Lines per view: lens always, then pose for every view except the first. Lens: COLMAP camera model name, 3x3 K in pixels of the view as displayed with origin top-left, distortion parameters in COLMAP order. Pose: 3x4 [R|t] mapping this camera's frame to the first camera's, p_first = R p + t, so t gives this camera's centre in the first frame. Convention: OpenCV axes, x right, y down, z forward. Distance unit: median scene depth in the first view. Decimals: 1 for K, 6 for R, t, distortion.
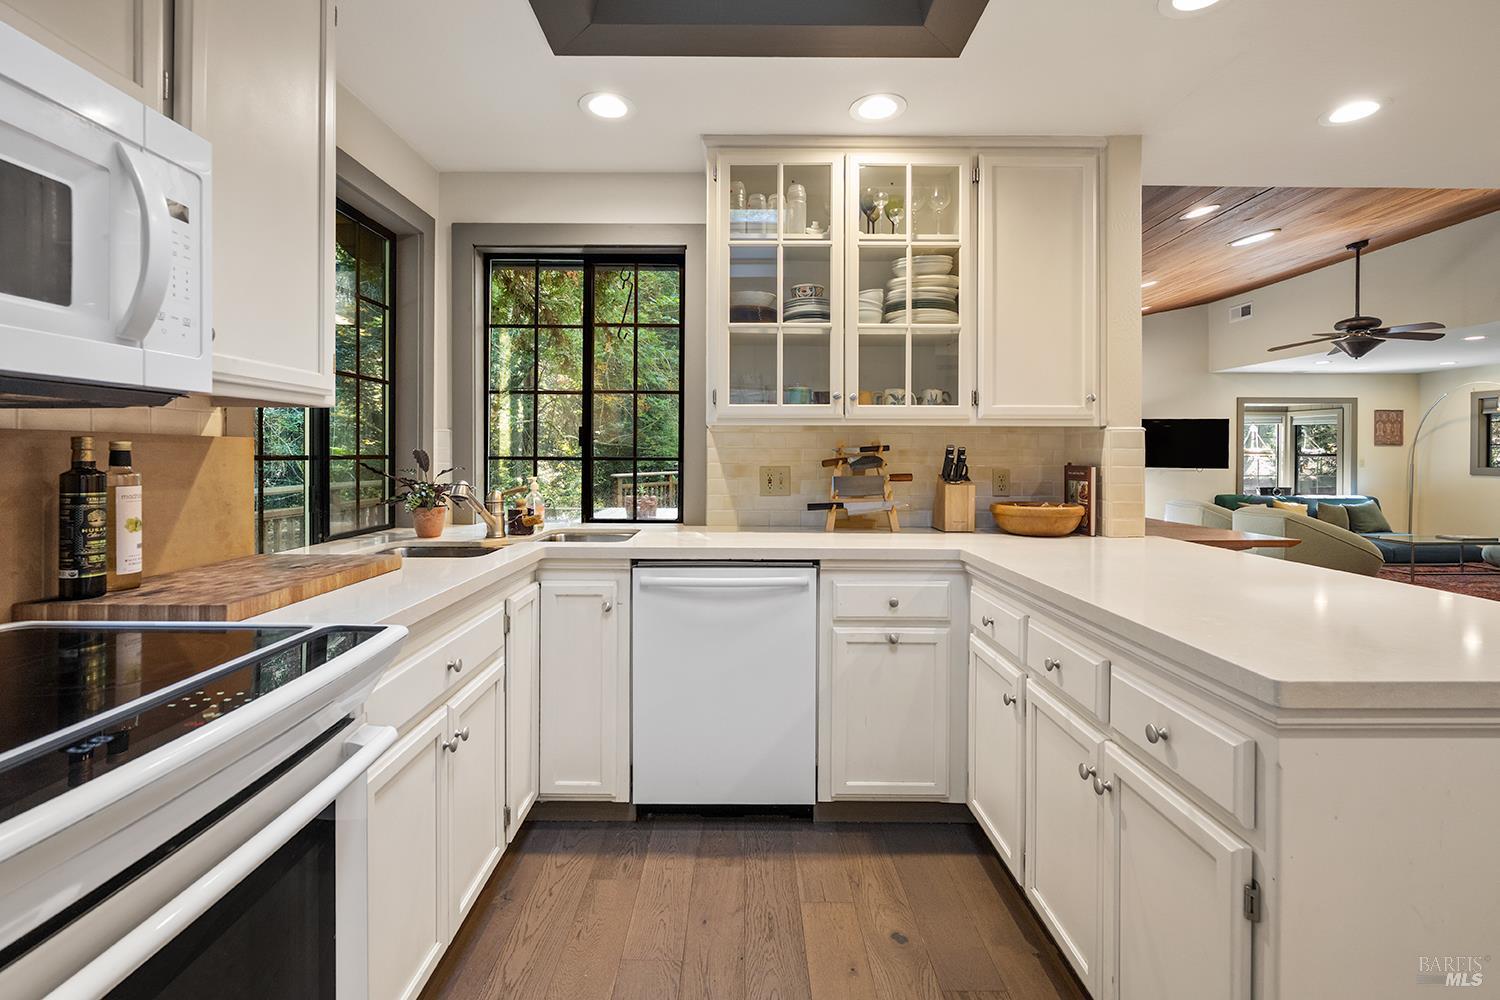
lens RADIAL K [[642.3, 0, 744.0], [0, 642.3, 457.2], [0, 0, 1]] dist [-0.002474, 0.001184]
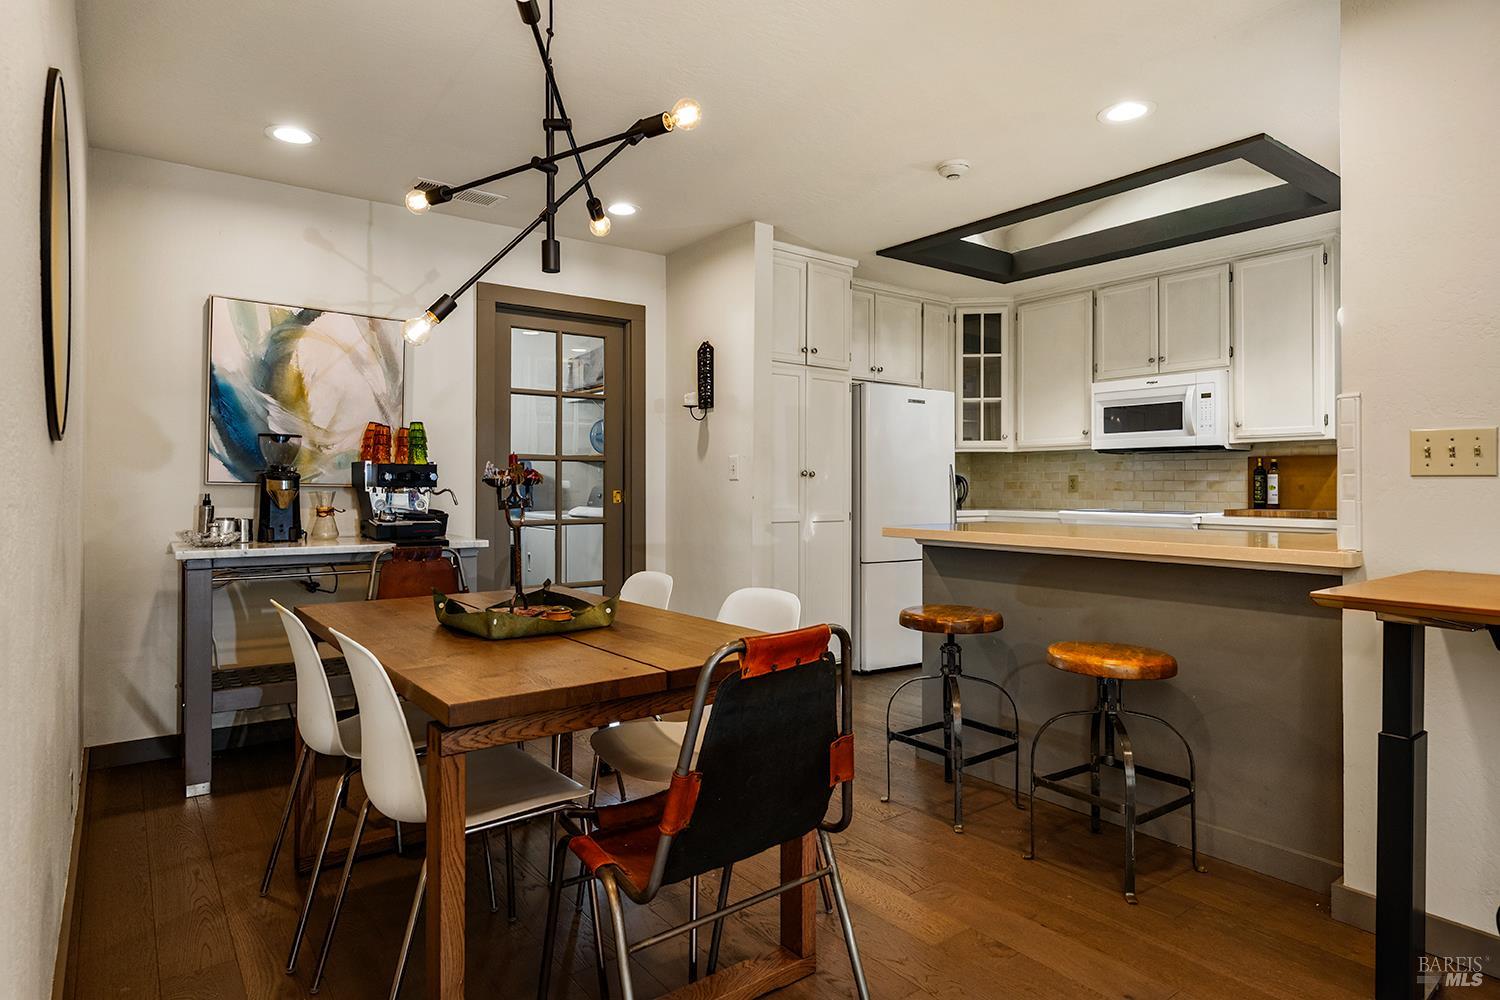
lens RADIAL K [[832.9, 0, 735.4], [0, 832.9, 485.7], [0, 0, 1]] dist [-0.007673, -0.000379]
pose [[-0.806465, -0.005253, -0.591259, 1.644777], [-0.008111, 0.999965, 0.002178, 0.054194], [0.591227, 0.006552, -0.806479, 1.296320]]
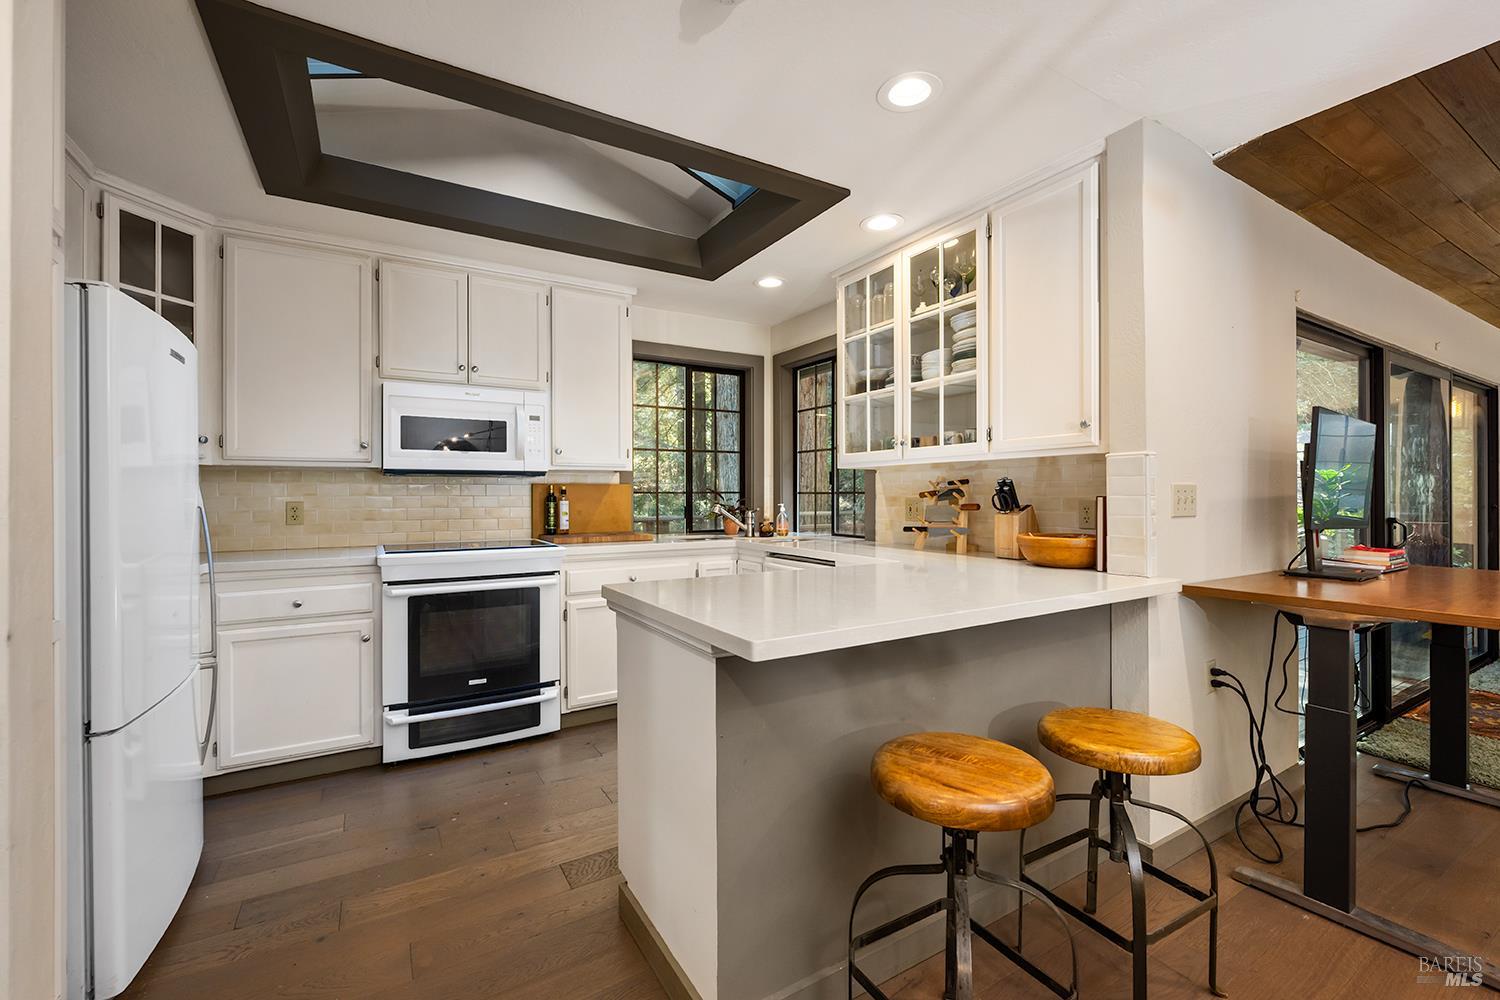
lens RADIAL K [[642.3, 0, 755.7], [0, 642.3, 491.9], [0, 0, 1]] dist [-0.002474, 0.001184]
pose [[0.514830, -0.010089, -0.857233, 1.082720], [0.000245, 0.999932, -0.011621, 0.018325], [0.857293, 0.005773, 0.514797, 0.092909]]
